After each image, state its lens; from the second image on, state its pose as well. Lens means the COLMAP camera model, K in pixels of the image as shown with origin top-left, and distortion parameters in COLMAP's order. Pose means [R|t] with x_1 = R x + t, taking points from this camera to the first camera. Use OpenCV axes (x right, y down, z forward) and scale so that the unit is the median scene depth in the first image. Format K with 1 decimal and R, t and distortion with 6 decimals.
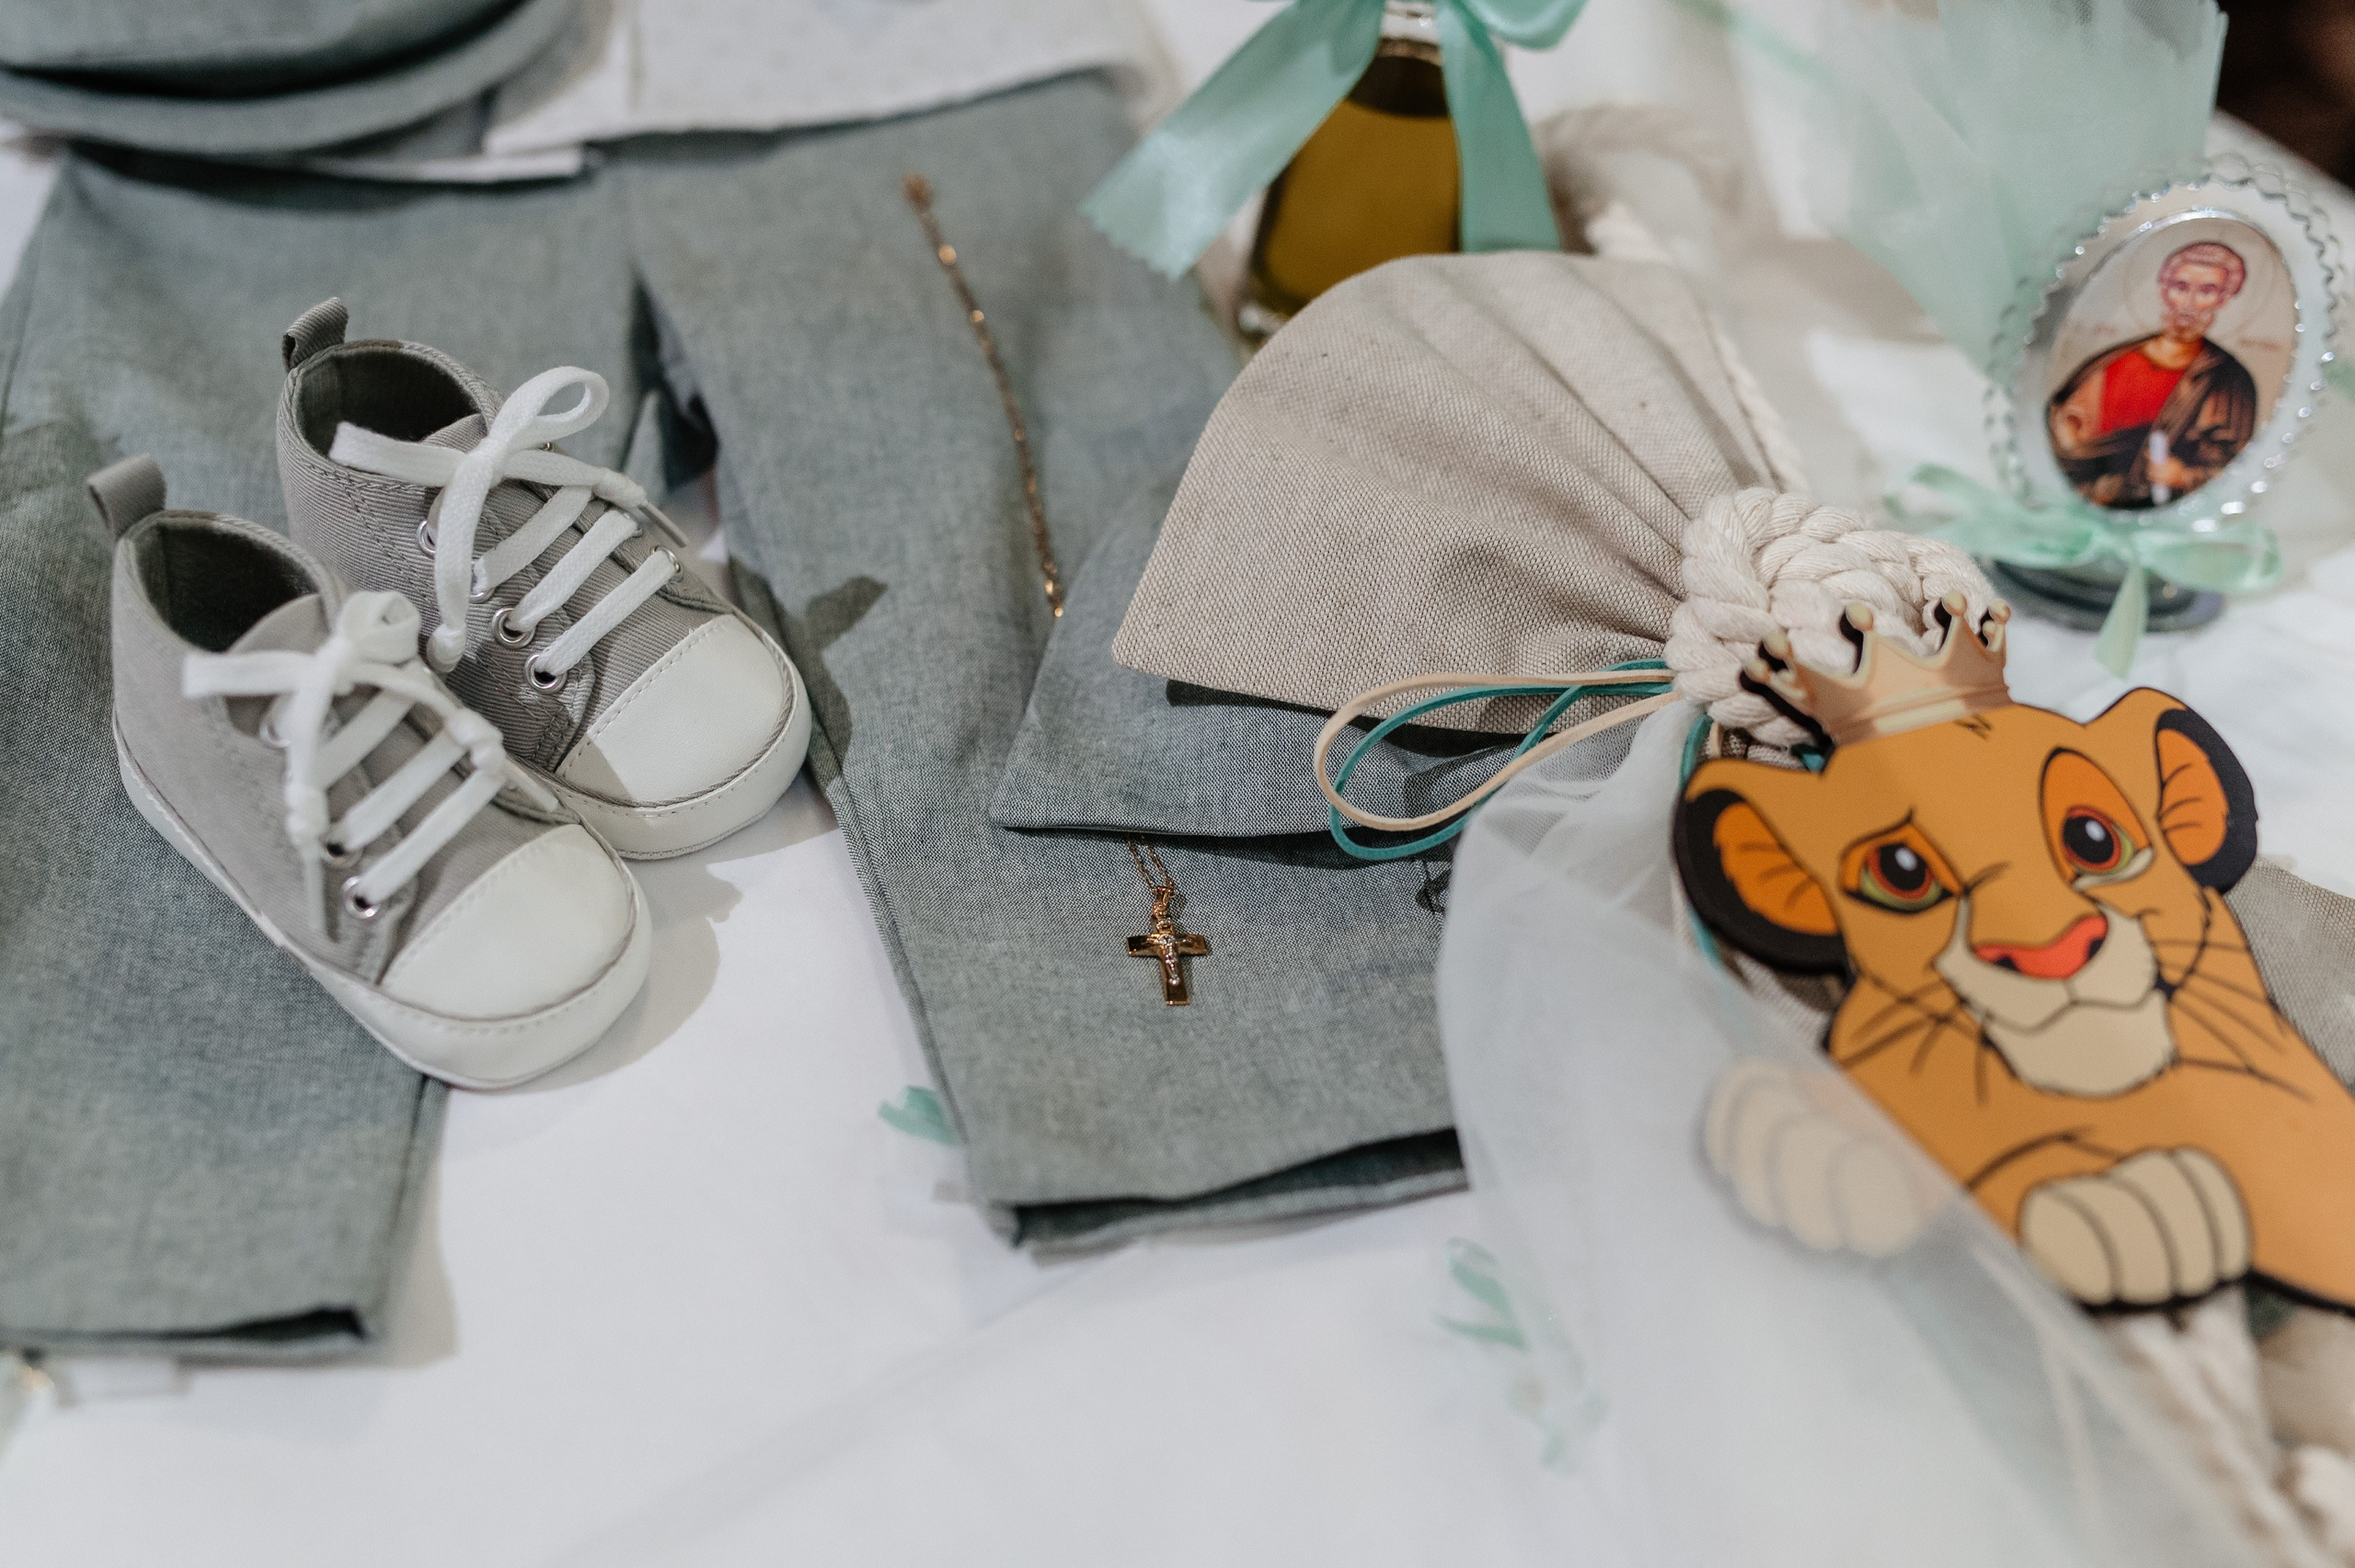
lens RADIAL K [[3550.4, 0, 1175.7], [0, 3550.4, 786.1], [0, 0, 1]] dist [-0.030178, 0.041300]
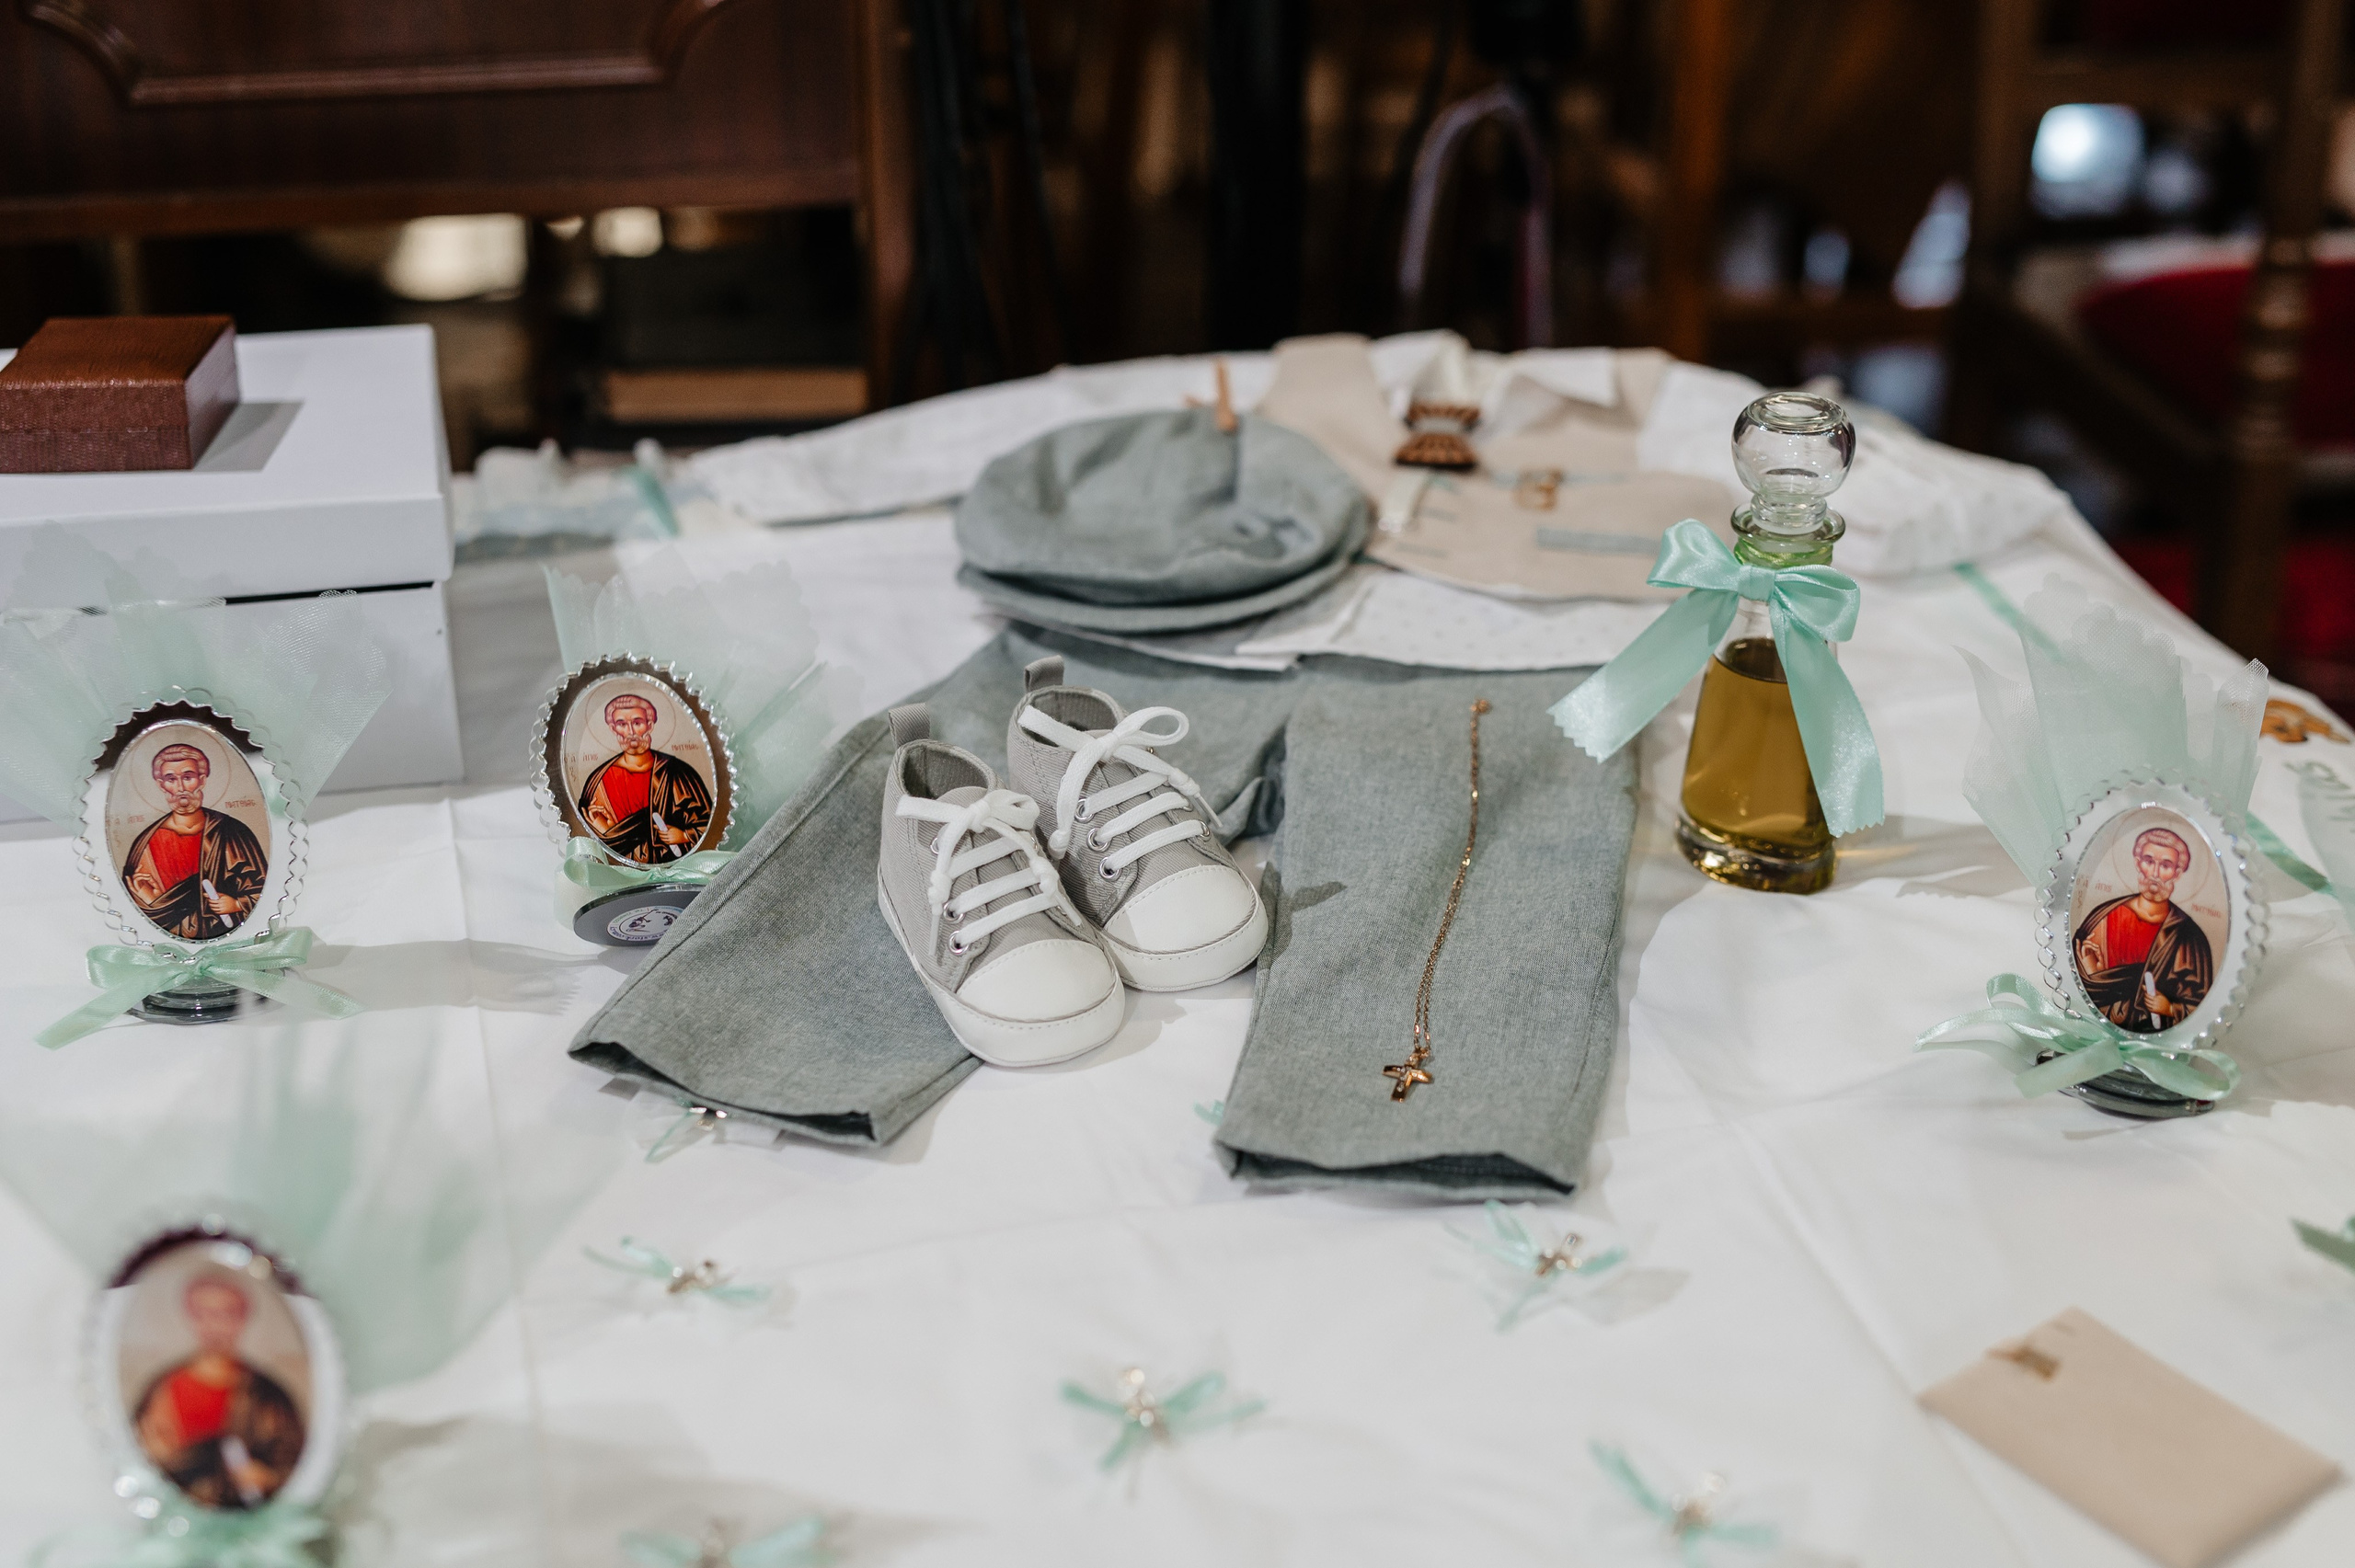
lens RADIAL K [[3550.4, 0, 1175.7], [0, 3550.4, 786.1], [0, 0, 1]] dist [-0.030178, 0.041300]
pose [[0.912325, 0.132451, -0.387452, 0.515116], [-0.236189, 0.943180, -0.233722, 0.326171], [0.334481, 0.304742, 0.891771, -0.538885]]
